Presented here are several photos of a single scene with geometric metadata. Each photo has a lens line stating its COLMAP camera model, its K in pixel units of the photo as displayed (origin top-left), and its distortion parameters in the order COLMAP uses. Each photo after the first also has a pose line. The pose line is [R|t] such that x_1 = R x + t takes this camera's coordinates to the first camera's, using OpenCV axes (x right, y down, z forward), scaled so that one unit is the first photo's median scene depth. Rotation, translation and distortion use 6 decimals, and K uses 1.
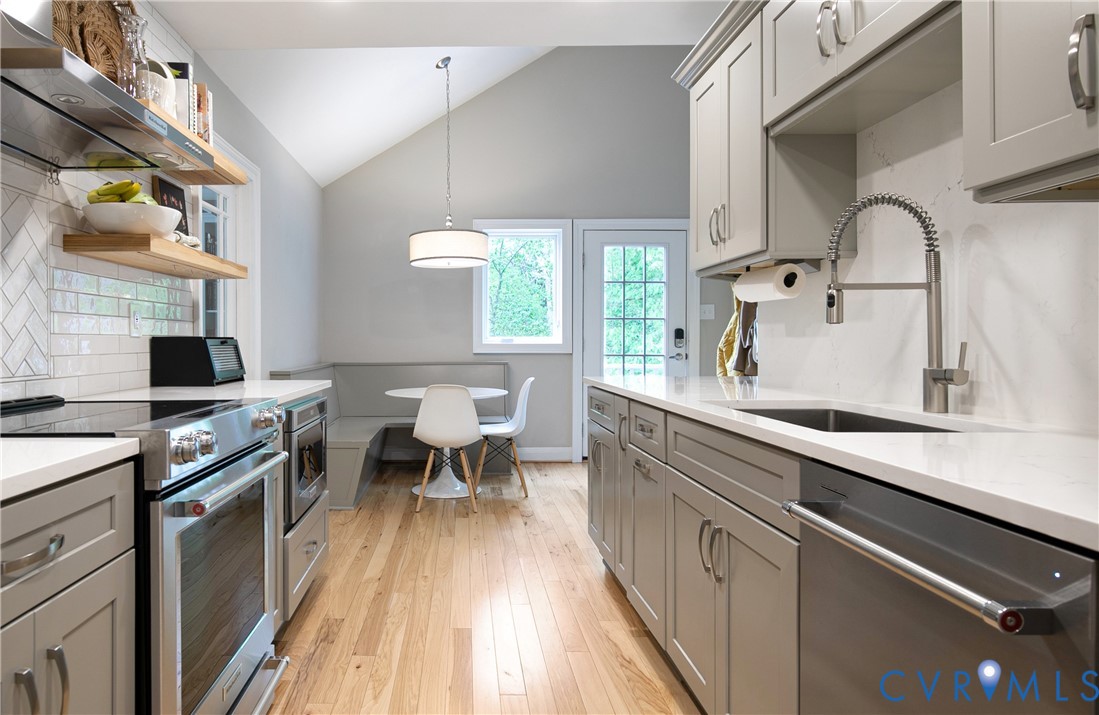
lens RADIAL K [[678.4, 0, 454.6], [0, 678.4, 343.8], [0, 0, 1]] dist [0.002239, 0.000069]
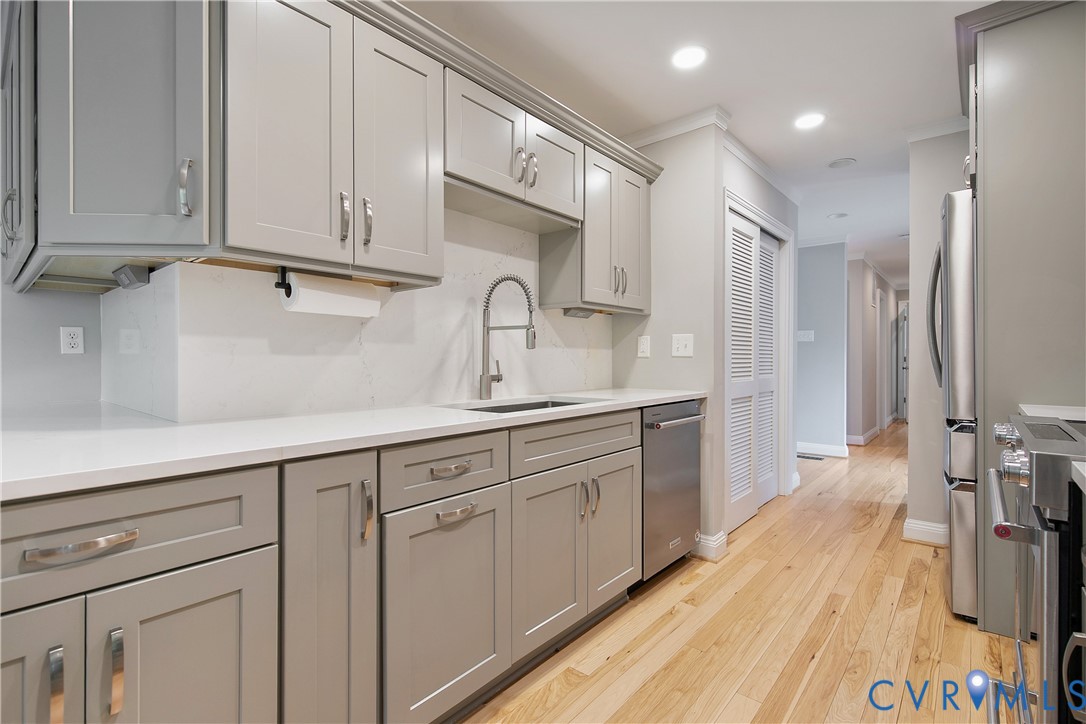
lens RADIAL K [[502.4, 0, 545.0], [0, 502.4, 358.4], [0, 0, 1]] dist [-0.000520, -0.000295]
pose [[-0.769149, 0.004799, 0.639052, -0.122474], [0.004801, 0.999987, -0.001731, -0.001223], [-0.639052, 0.001737, -0.769162, 0.911900]]
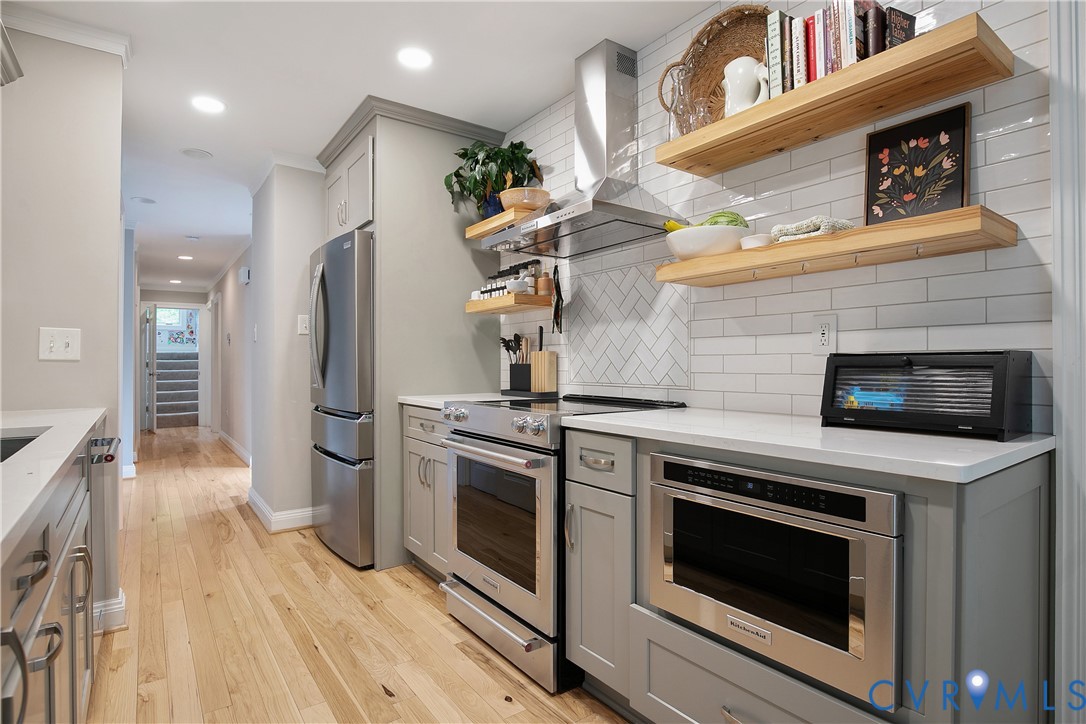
lens RADIAL K [[551.4, 0, 547.3], [0, 551.4, 363.8], [0, 0, 1]] dist [-0.024336, 0.000487]
pose [[-0.797503, 0.003522, -0.603304, 0.148032], [0.001989, 0.999993, 0.003208, -0.001515], [0.603311, 0.001359, -0.797504, 0.958905]]
